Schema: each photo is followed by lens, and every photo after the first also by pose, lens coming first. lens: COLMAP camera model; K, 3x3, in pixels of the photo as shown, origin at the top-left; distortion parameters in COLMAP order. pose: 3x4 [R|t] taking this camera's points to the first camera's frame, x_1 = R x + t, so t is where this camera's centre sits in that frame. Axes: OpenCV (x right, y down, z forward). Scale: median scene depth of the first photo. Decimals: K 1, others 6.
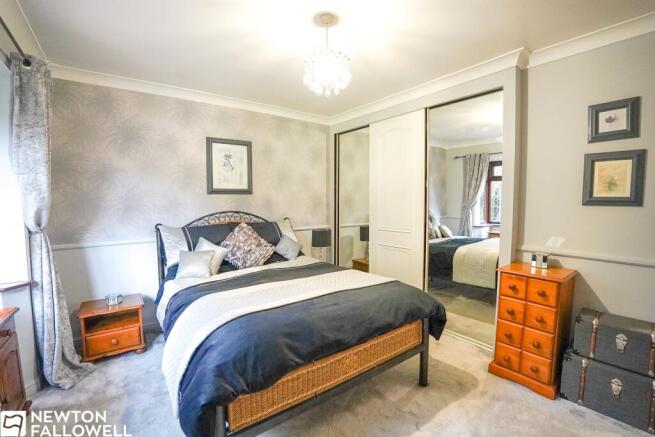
lens RADIAL K [[293.5, 0, 334.2], [0, 293.5, 216.3], [0, 0, 1]] dist [-0.001469, -0.000039]
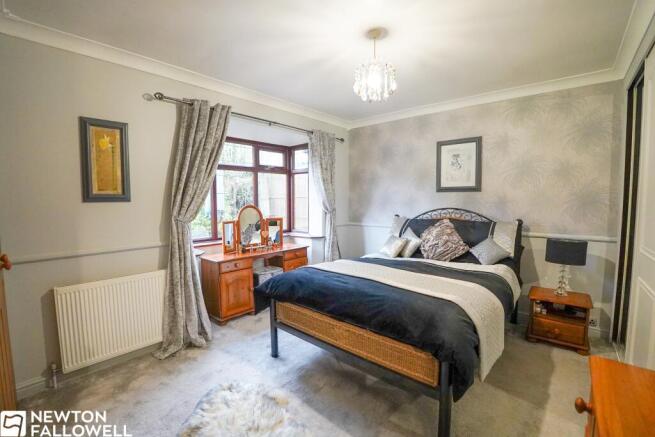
lens RADIAL K [[293.5, 0, 334.2], [0, 293.5, 216.3], [0, 0, 1]] dist [-0.001469, -0.000039]
pose [[0.247364, 0.057190, -0.967233, 0.577717], [-0.066234, 0.996919, 0.042006, -0.004022], [0.966656, 0.053673, 0.250390, 0.341948]]
